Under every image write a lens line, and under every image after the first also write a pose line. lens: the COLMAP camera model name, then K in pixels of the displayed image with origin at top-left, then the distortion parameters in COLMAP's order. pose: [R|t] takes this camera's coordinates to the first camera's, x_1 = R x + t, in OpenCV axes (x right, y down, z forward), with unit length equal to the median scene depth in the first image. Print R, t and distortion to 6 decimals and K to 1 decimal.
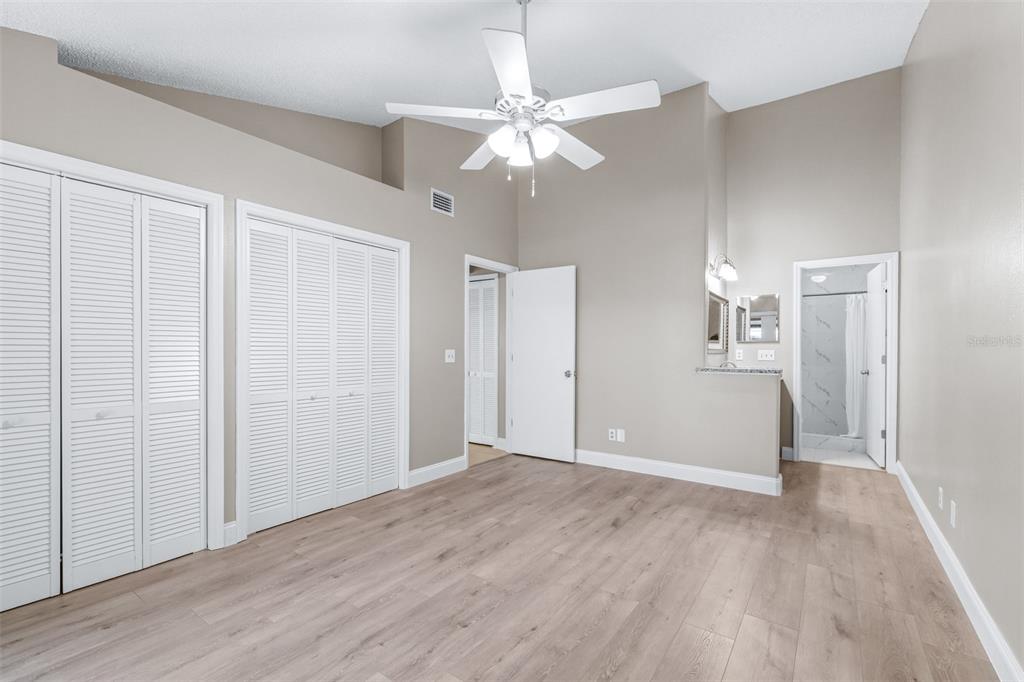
lens RADIAL K [[441.1, 0, 512.4], [0, 441.1, 348.1], [0, 0, 1]] dist [-0.001138, -0.000243]
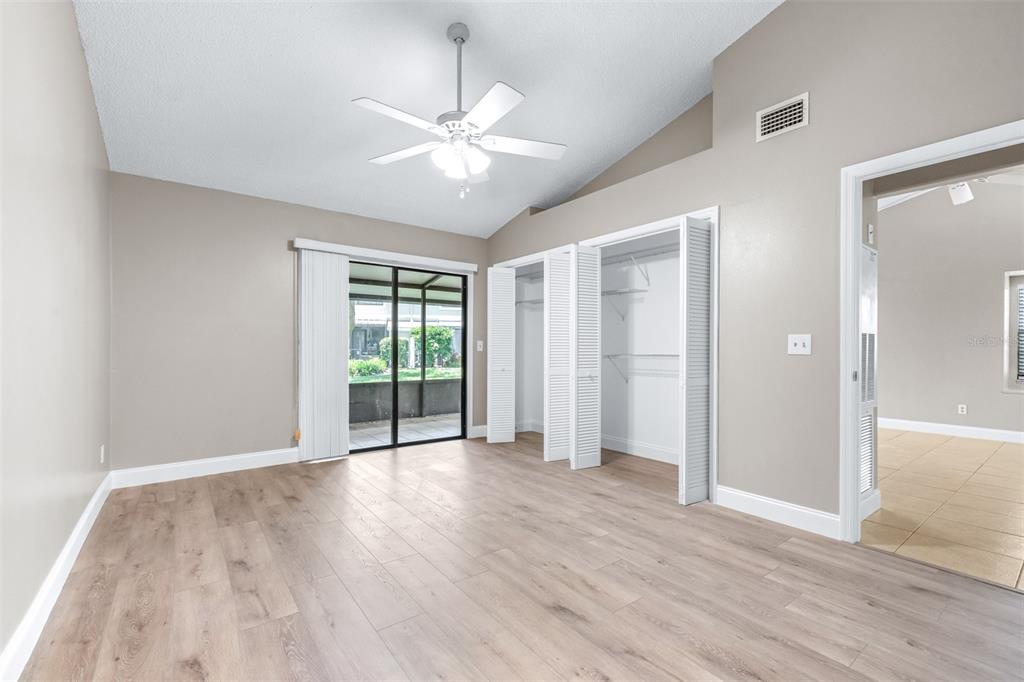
lens RADIAL K [[441.1, 0, 512.4], [0, 441.1, 348.1], [0, 0, 1]] dist [-0.001138, -0.000243]
pose [[-0.286491, -0.003780, -0.958075, 0.834260], [-0.005141, 0.999984, -0.002408, 0.038674], [0.958069, 0.004236, -0.286506, 1.099799]]
